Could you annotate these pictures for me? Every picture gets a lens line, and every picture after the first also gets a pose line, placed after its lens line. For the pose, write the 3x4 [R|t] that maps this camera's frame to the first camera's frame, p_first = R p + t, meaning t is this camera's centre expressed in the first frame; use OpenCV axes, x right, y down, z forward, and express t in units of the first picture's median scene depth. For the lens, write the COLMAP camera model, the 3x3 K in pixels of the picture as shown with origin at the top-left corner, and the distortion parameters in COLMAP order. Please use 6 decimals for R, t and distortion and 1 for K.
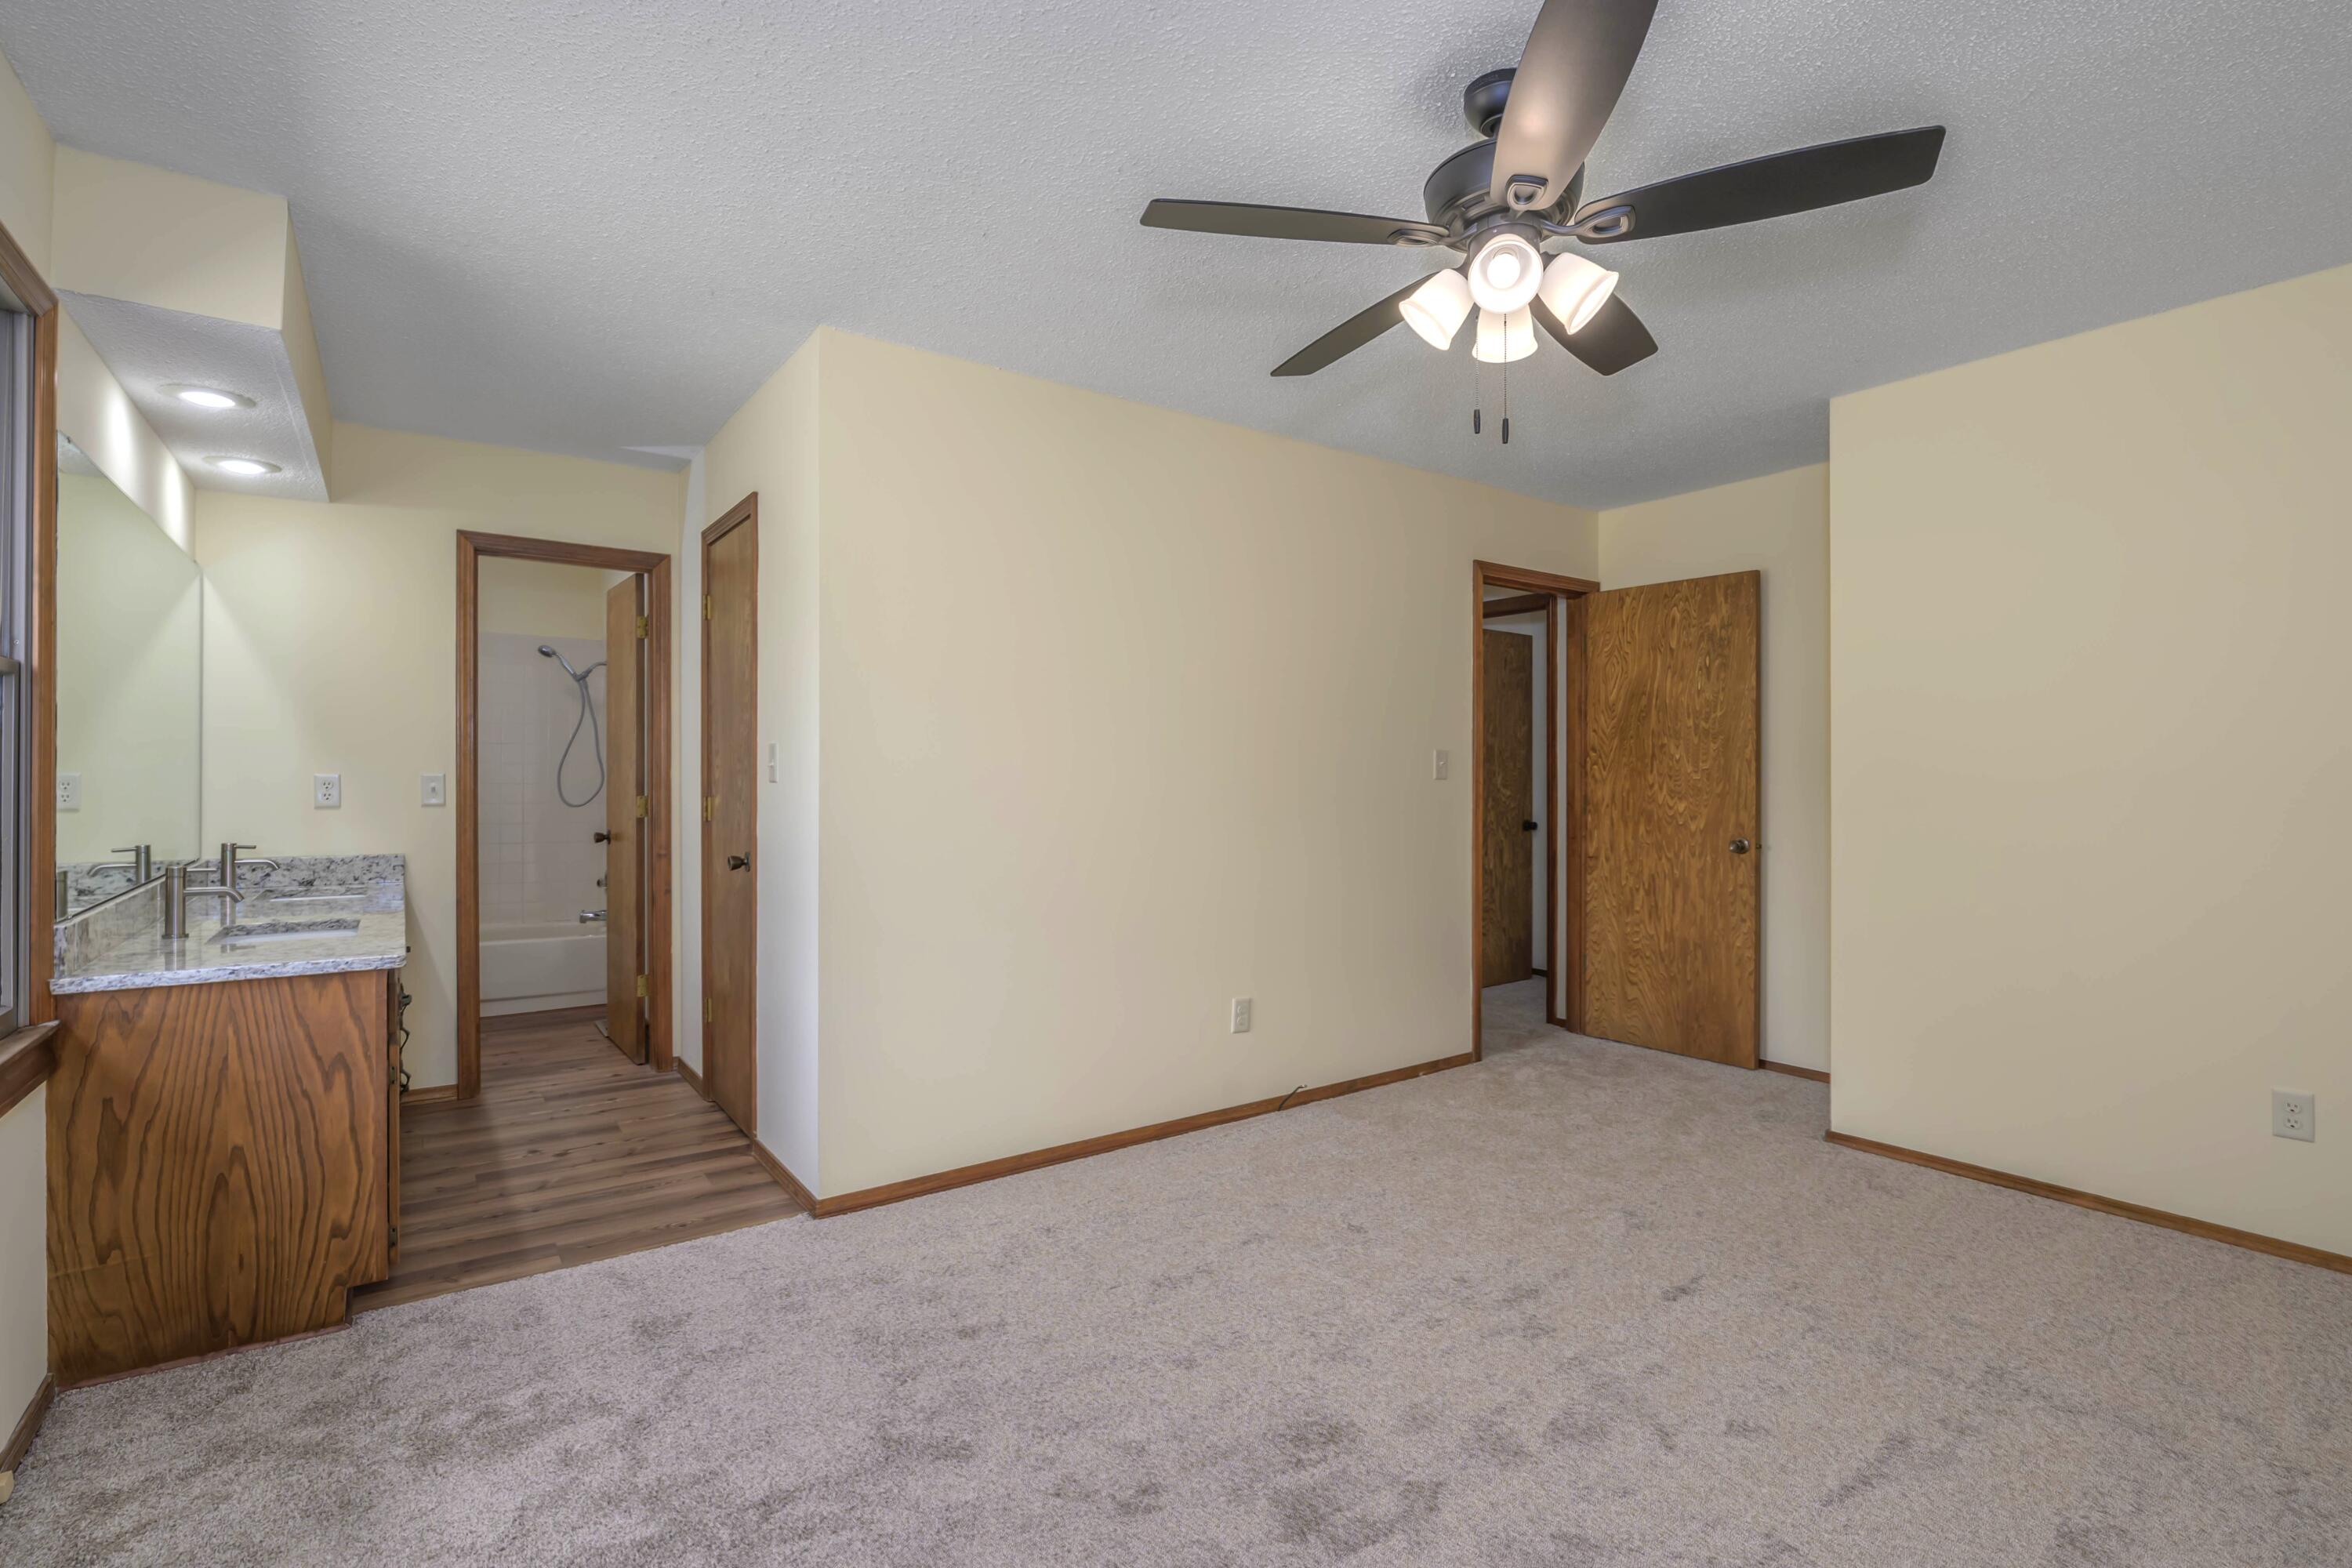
lens RADIAL K [[1099.1, 0, 1176.9], [0, 1099.1, 776.7], [0, 0, 1]] dist [-0.011780, -0.000794]
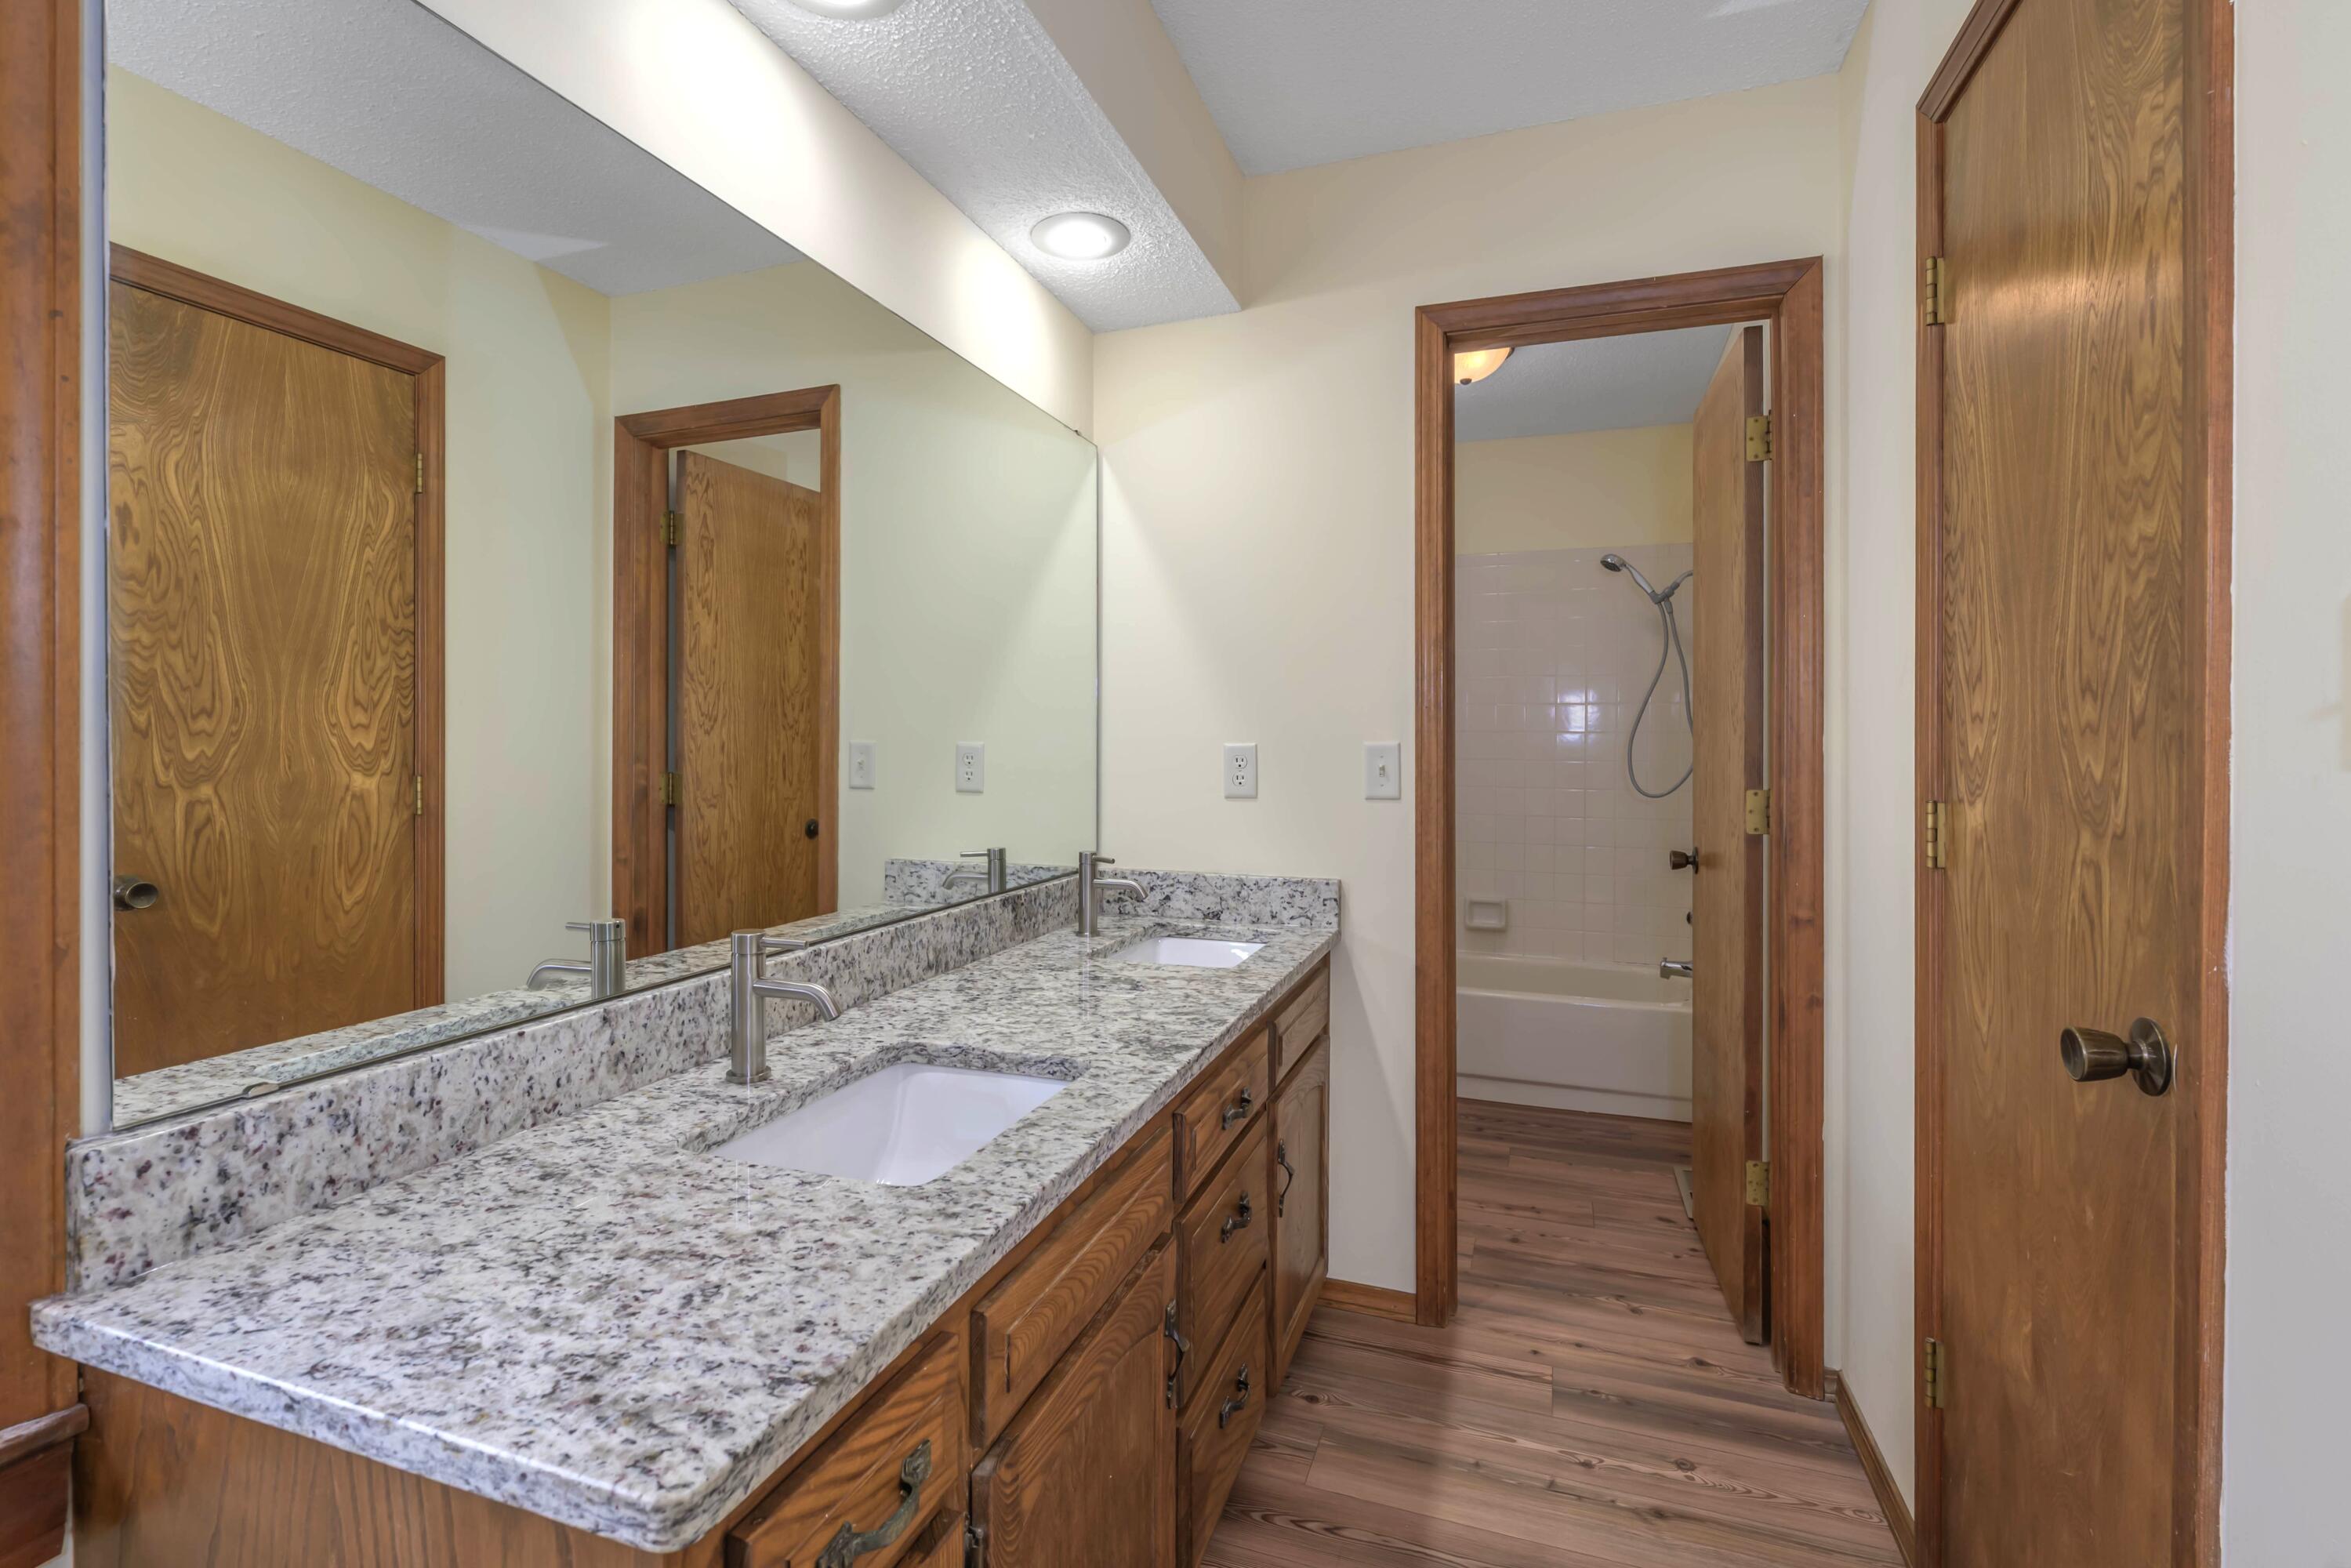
lens RADIAL K [[1061.1, 0, 1175.7], [0, 1061.1, 750.1], [0, 0, 1]] dist [-0.003960, -0.000417]
pose [[0.572986, 0.000528, -0.819565, -0.277944], [-0.003221, 0.999994, -0.001608, 0.002003], [0.819559, 0.003561, 0.572984, 0.575214]]
